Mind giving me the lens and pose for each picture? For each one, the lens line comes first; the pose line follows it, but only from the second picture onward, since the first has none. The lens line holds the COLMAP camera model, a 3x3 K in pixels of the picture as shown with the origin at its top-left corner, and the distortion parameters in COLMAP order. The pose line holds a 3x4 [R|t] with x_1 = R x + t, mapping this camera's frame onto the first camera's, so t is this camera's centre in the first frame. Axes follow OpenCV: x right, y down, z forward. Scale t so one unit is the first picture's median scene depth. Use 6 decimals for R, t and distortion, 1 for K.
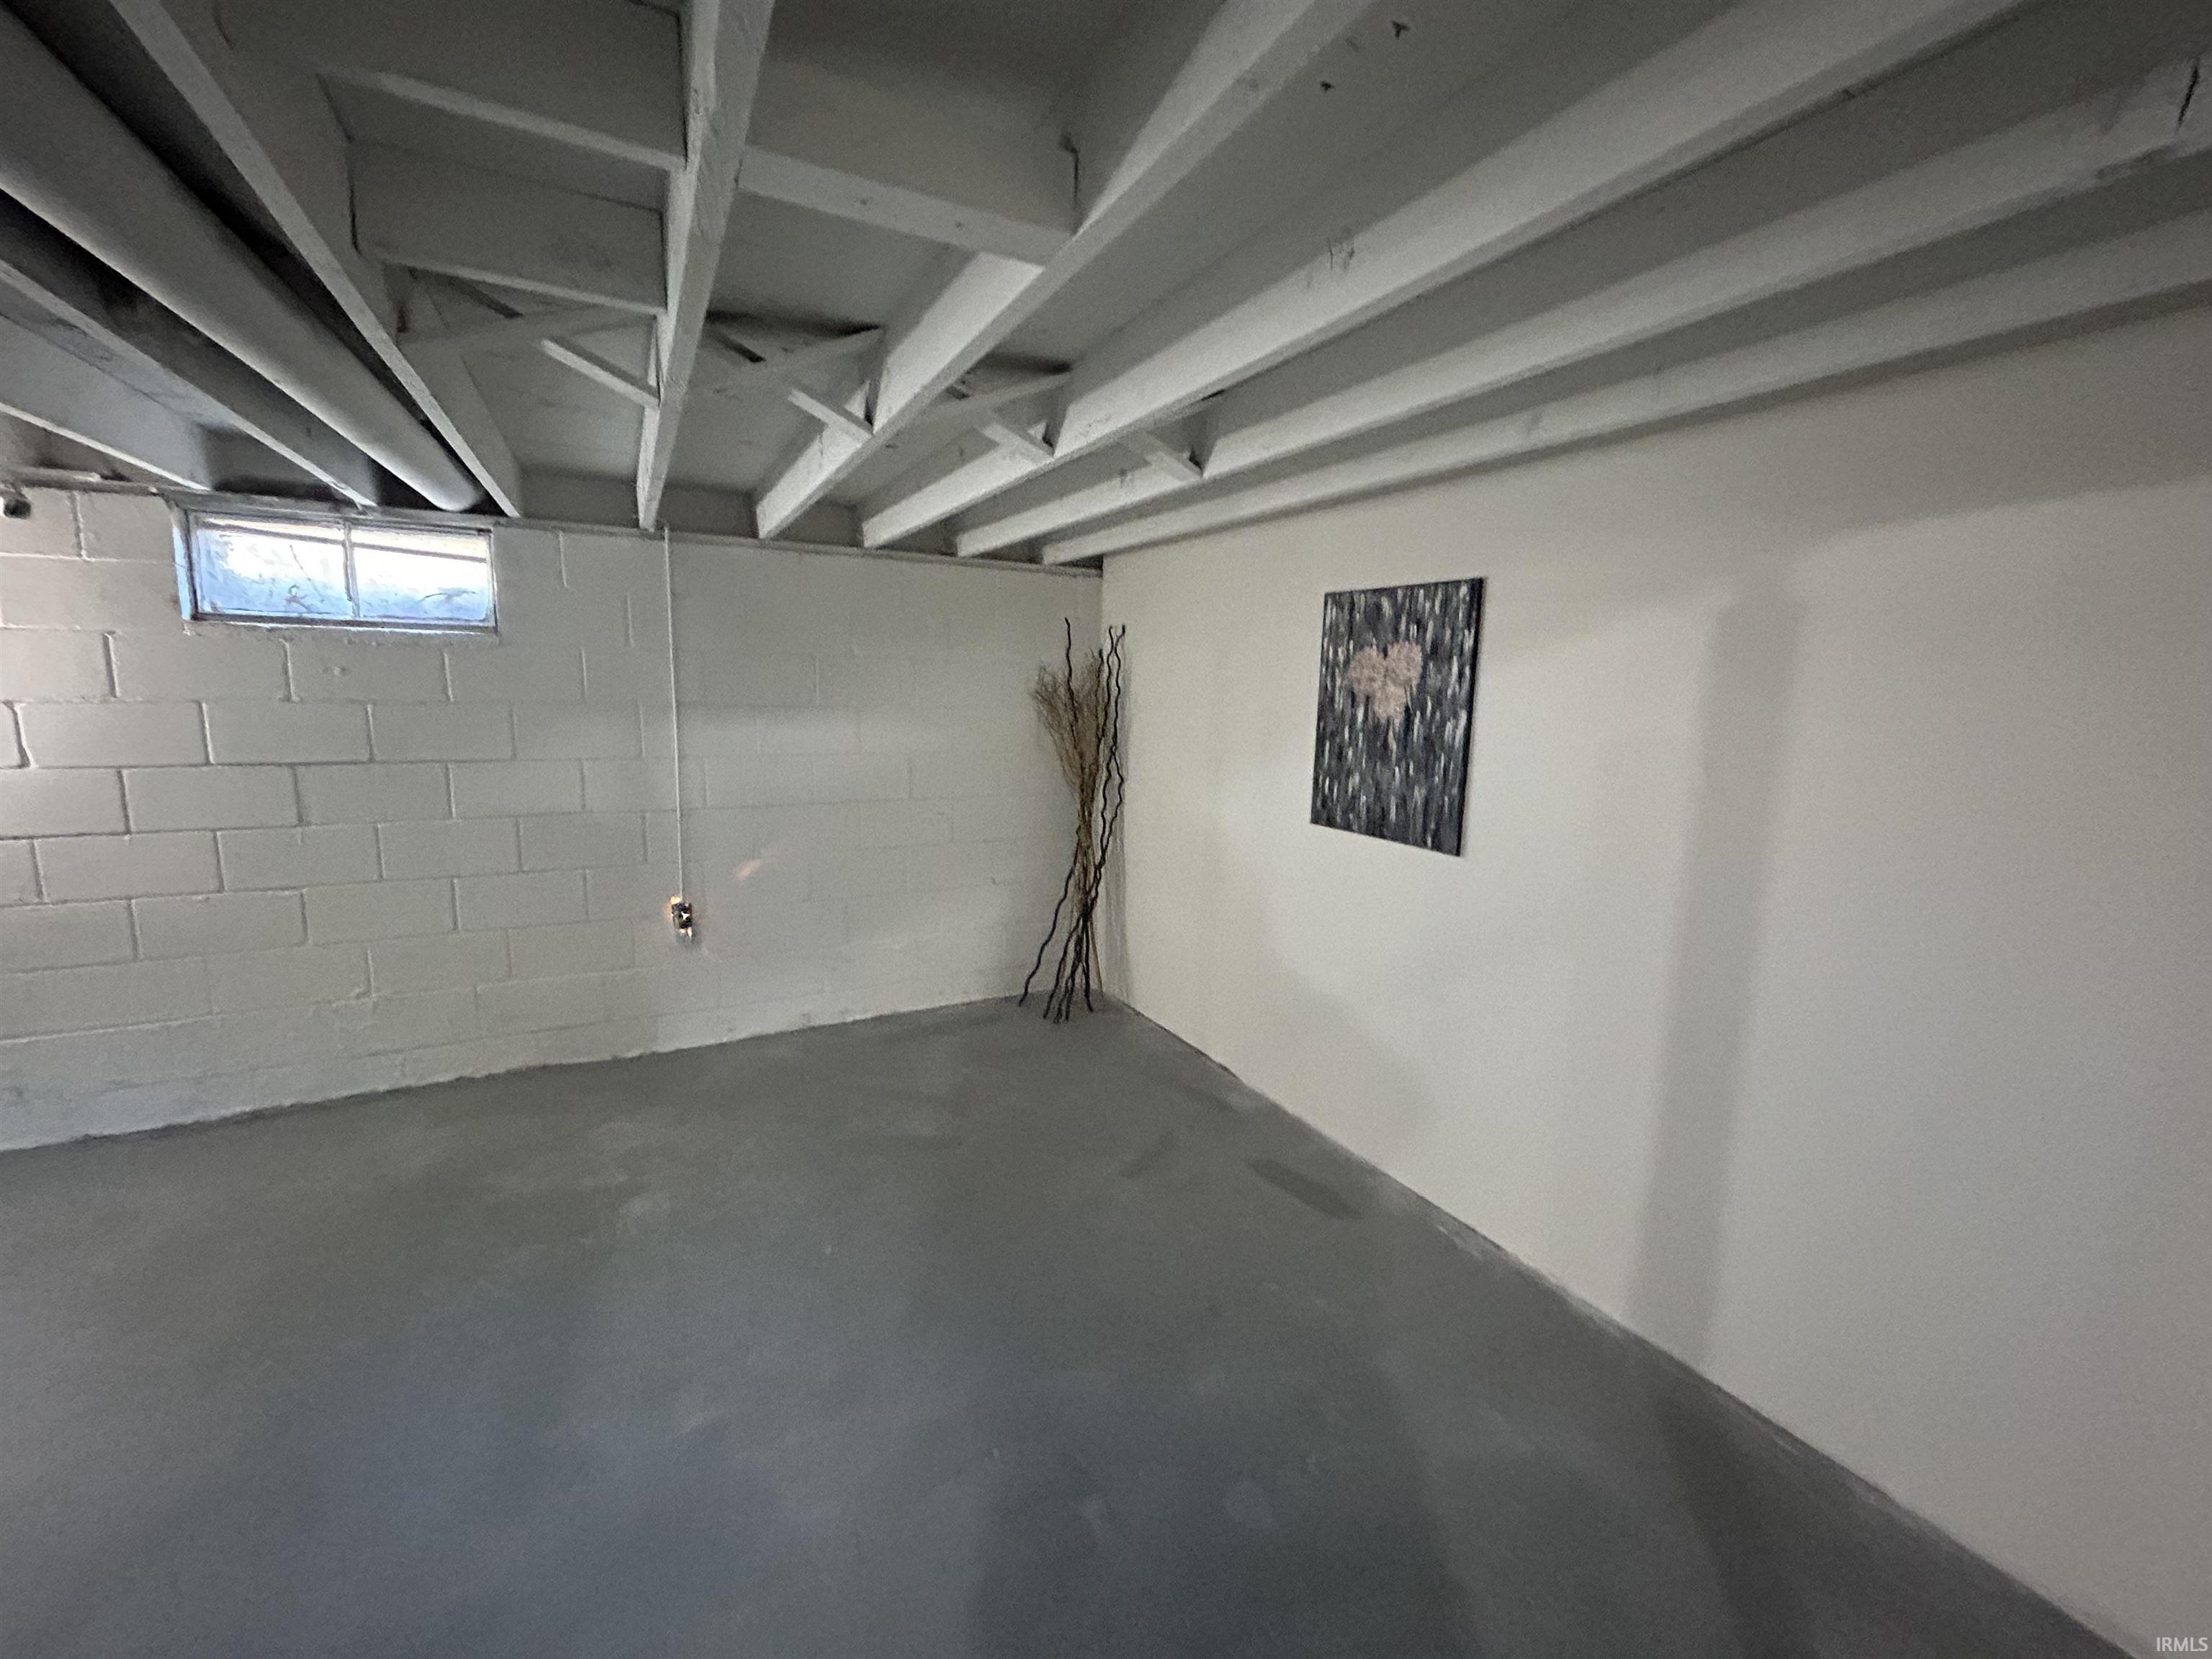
lens RADIAL K [[899.8, 0, 1110.8], [0, 899.8, 814.6], [0, 0, 1]] dist [-0.001043, 0.000317]
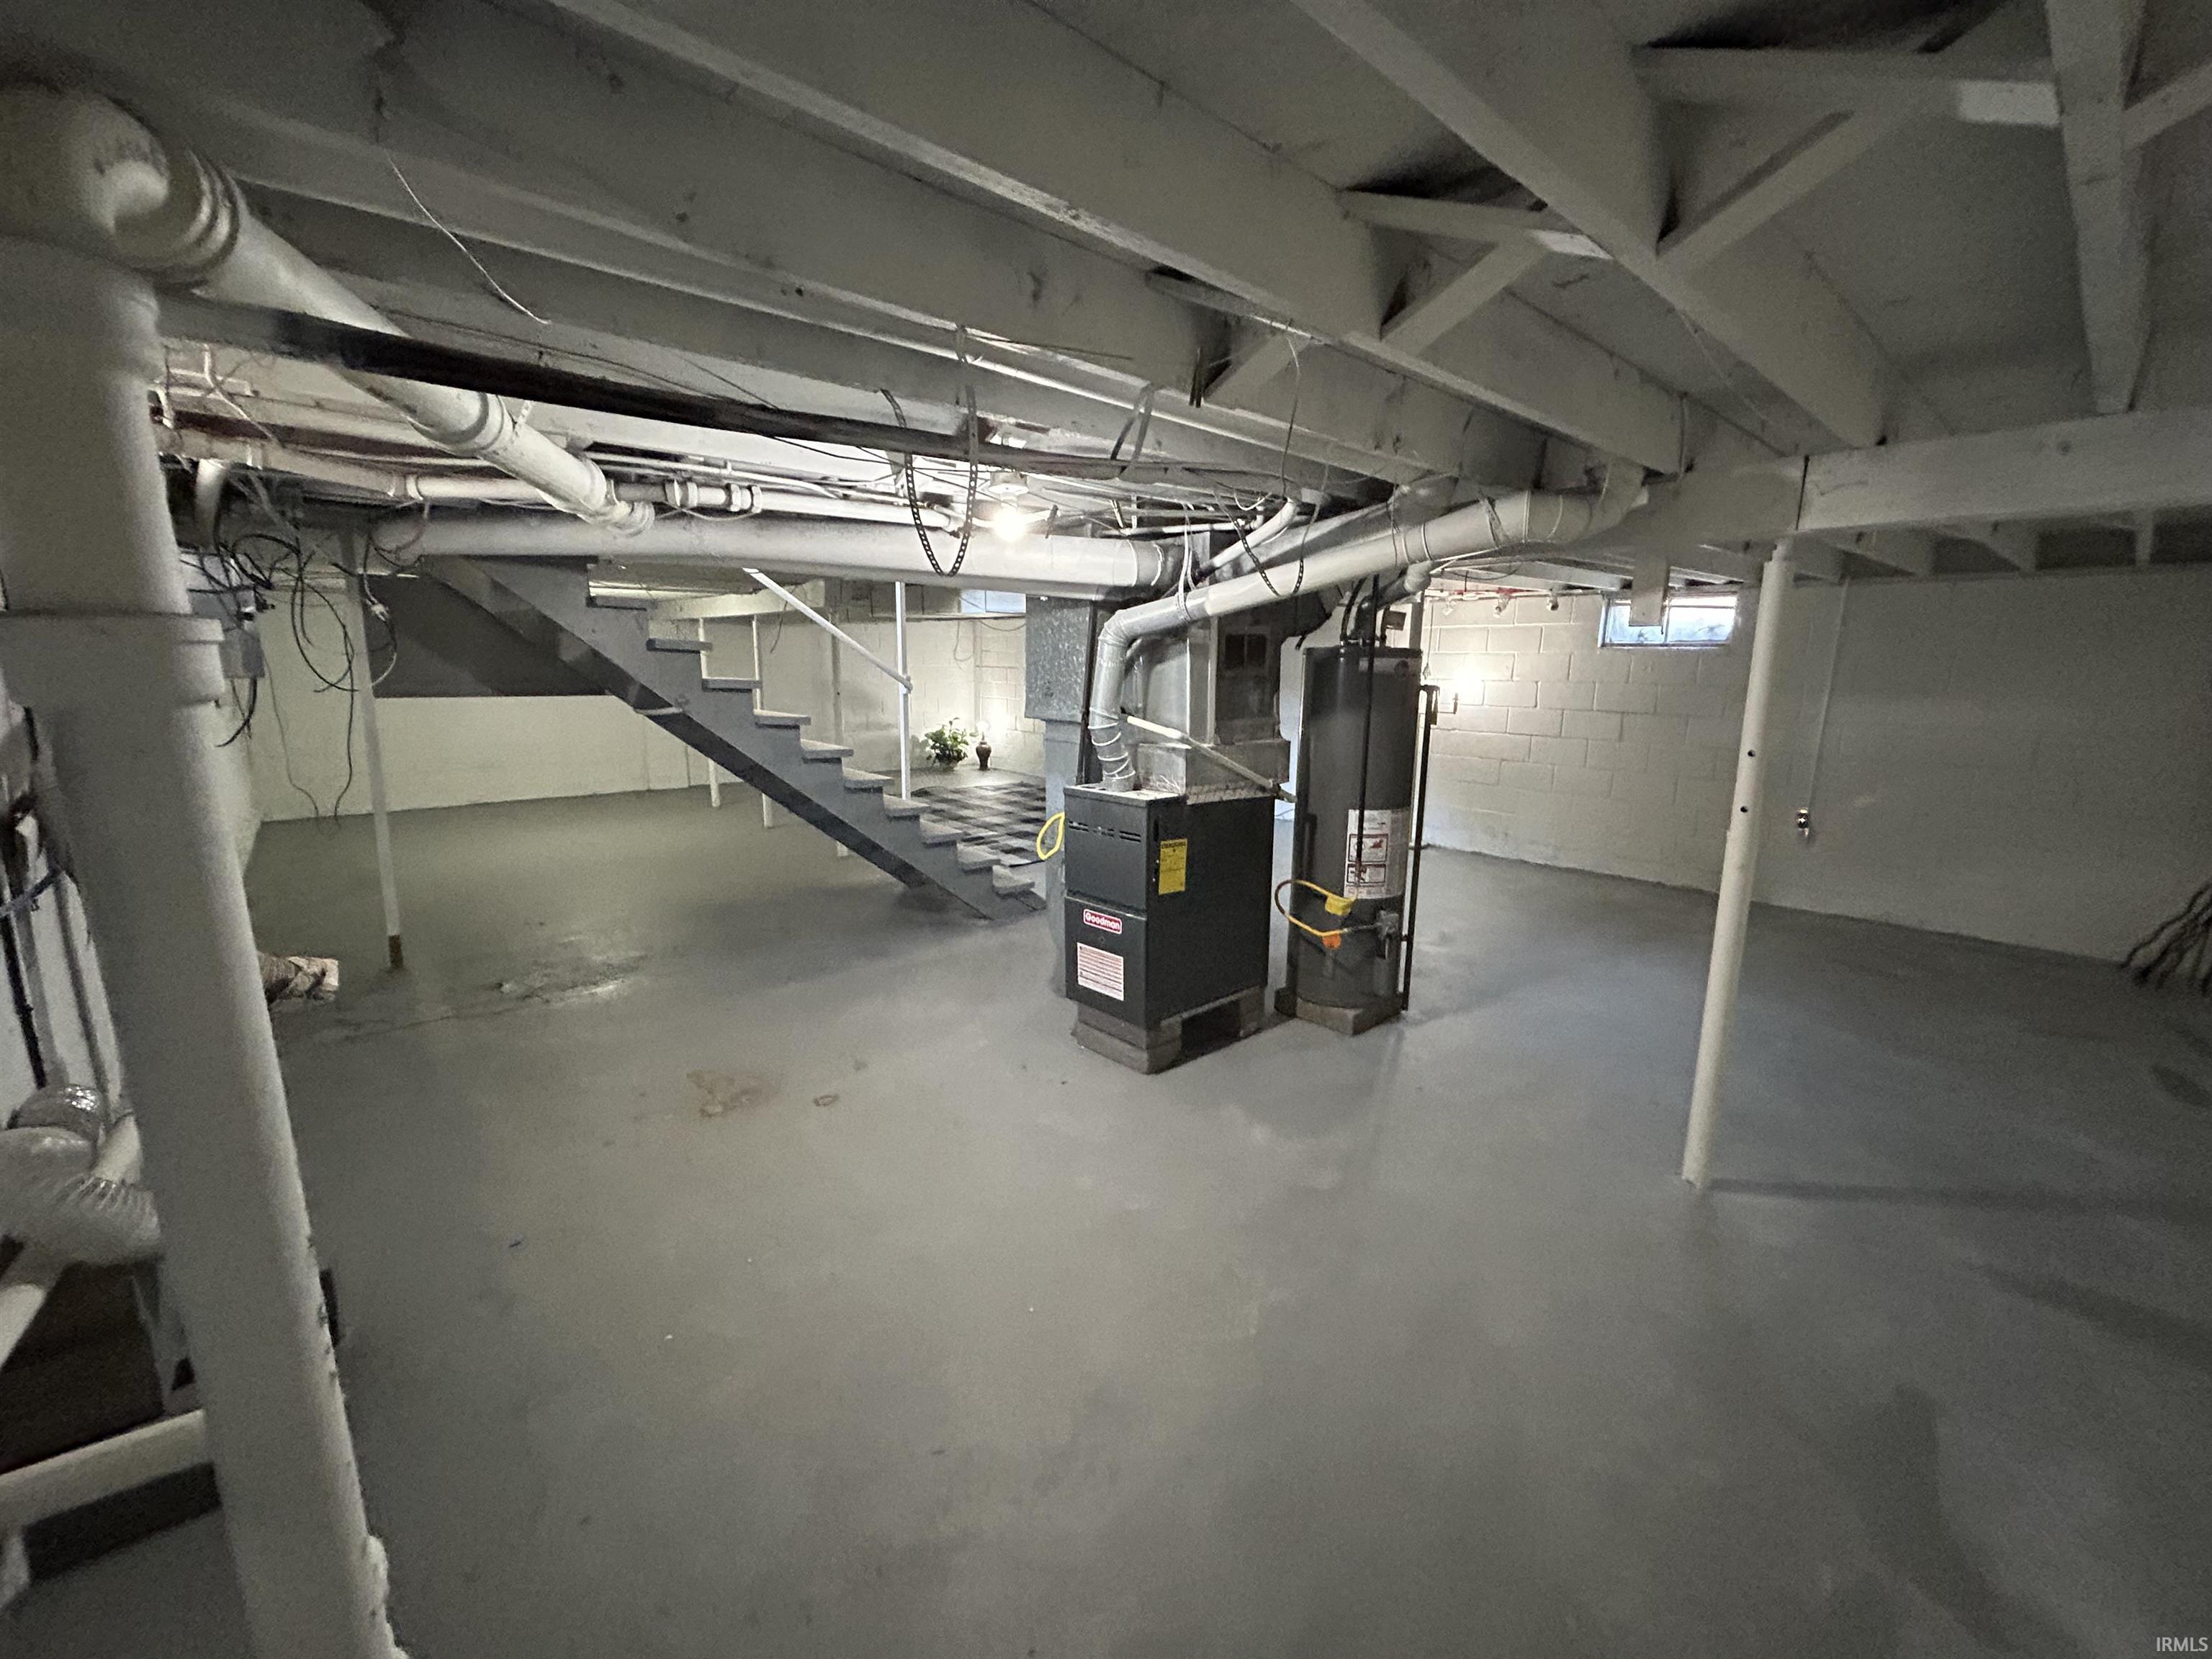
lens RADIAL K [[899.8, 0, 1109.6], [0, 899.8, 827.8], [0, 0, 1]] dist [-0.001043, 0.000317]
pose [[0.223063, 0.157984, -0.961917, 0.877650], [-0.158785, 0.979489, 0.124049, 0.136157], [0.961785, 0.125068, 0.243574, -0.636900]]
